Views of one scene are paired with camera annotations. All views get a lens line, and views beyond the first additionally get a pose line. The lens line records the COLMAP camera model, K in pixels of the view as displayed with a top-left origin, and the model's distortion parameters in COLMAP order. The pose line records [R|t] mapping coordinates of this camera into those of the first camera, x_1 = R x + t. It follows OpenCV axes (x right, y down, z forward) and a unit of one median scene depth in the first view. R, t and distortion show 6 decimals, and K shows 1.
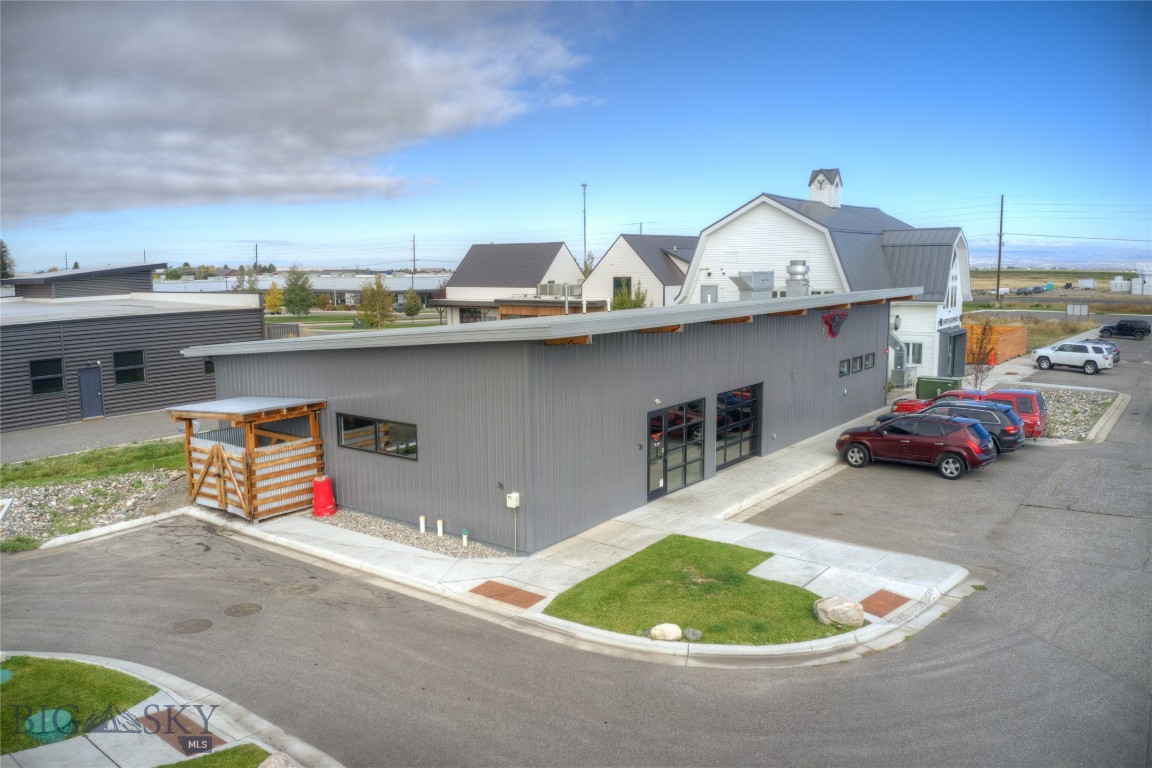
lens RADIAL K [[866.3, 0, 576.0], [0, 866.3, 384.0], [0, 0, 1]] dist [0.027525, -0.246978]
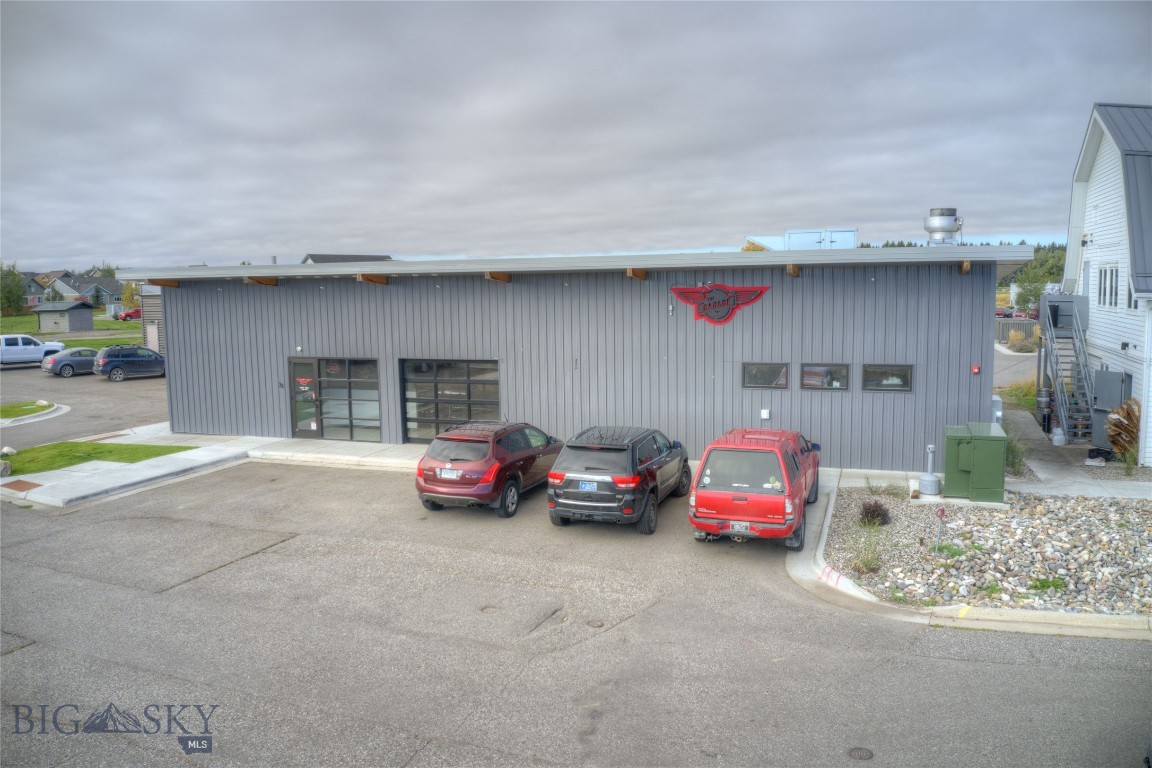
lens RADIAL K [[866.3, 0, 576.0], [0, 866.3, 384.0], [0, 0, 1]] dist [0.027525, -0.246978]
pose [[0.313362, 0.115181, -0.942623, 1.271778], [-0.121060, 0.989364, 0.080648, -0.068813], [0.941886, 0.088842, 0.323973, 0.987160]]
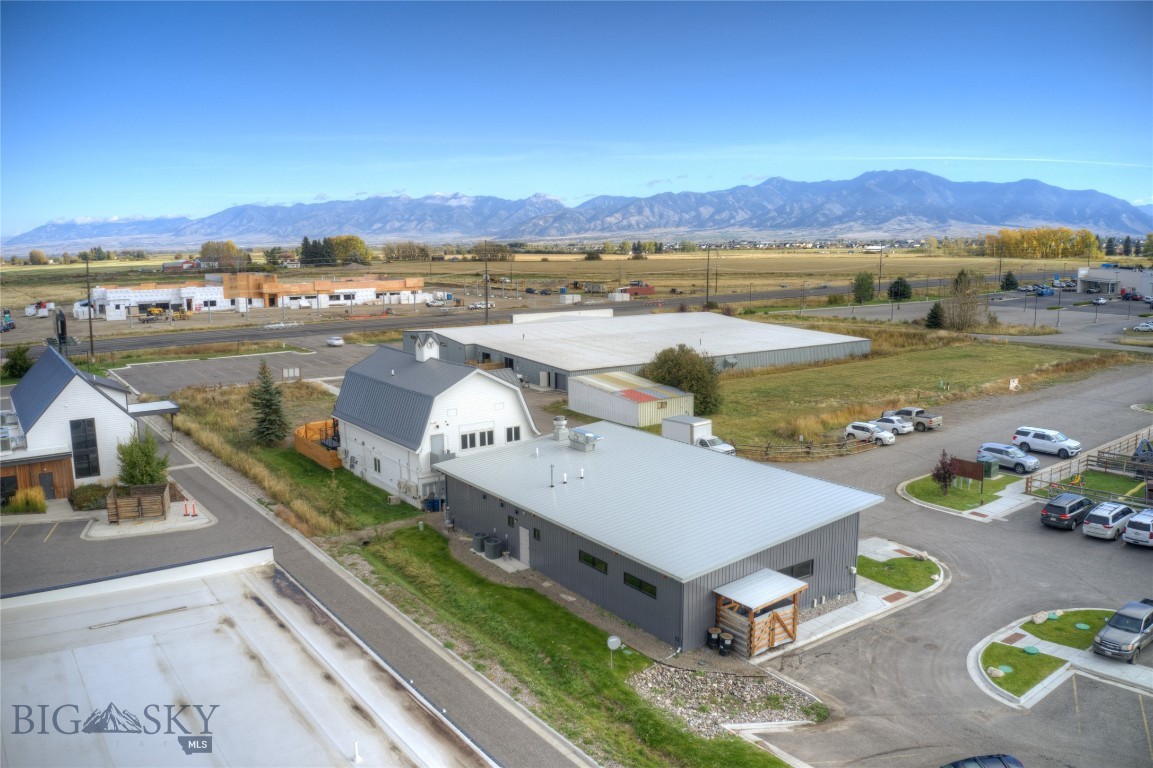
lens RADIAL K [[867.1, 0, 576.5], [0, 867.1, 384.0], [0, 0, 1]] dist [0.027525, -0.246978]
pose [[0.292800, -0.138047, 0.946156, -2.128546], [0.132220, 0.985862, 0.102923, -0.617918], [-0.946988, 0.094965, 0.306913, 0.794055]]
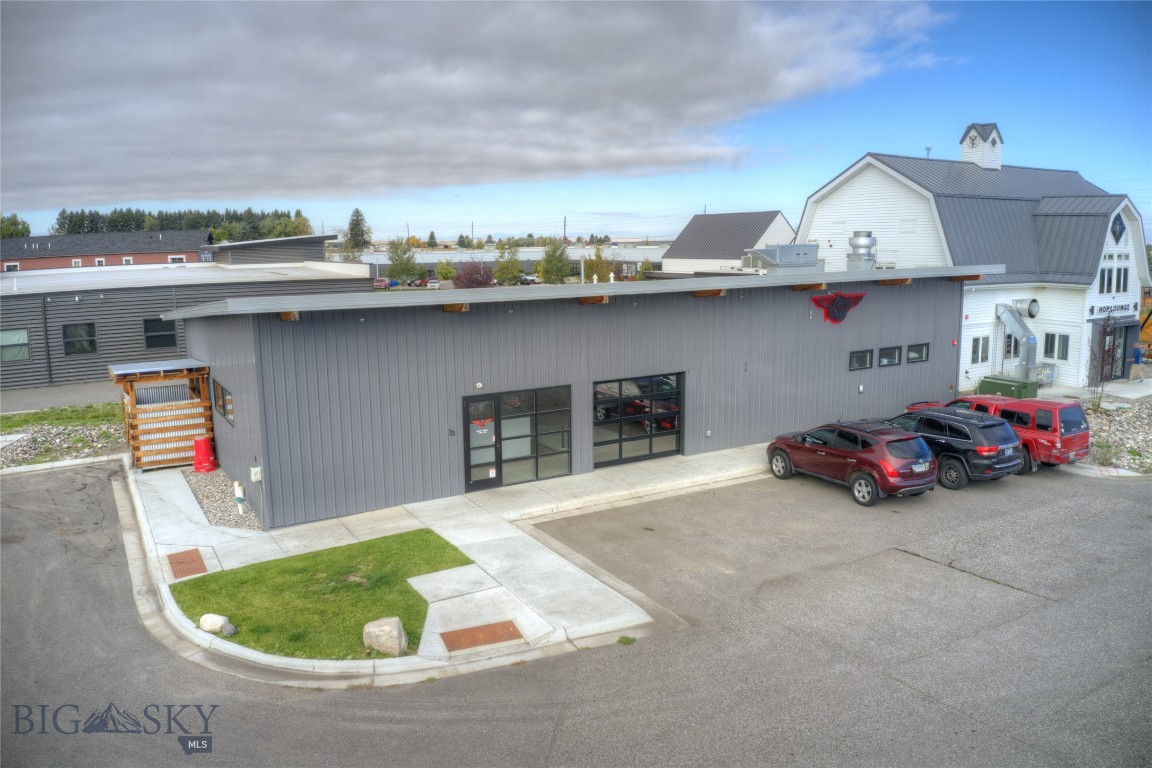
lens RADIAL K [[866.3, 0, 576.0], [0, 866.3, 384.0], [0, 0, 1]] dist [0.027525, -0.246978]
pose [[0.927508, 0.060285, -0.368910, 0.538669], [-0.048095, 0.997953, 0.042160, -0.025926], [0.370696, -0.021361, 0.928508, 0.176150]]
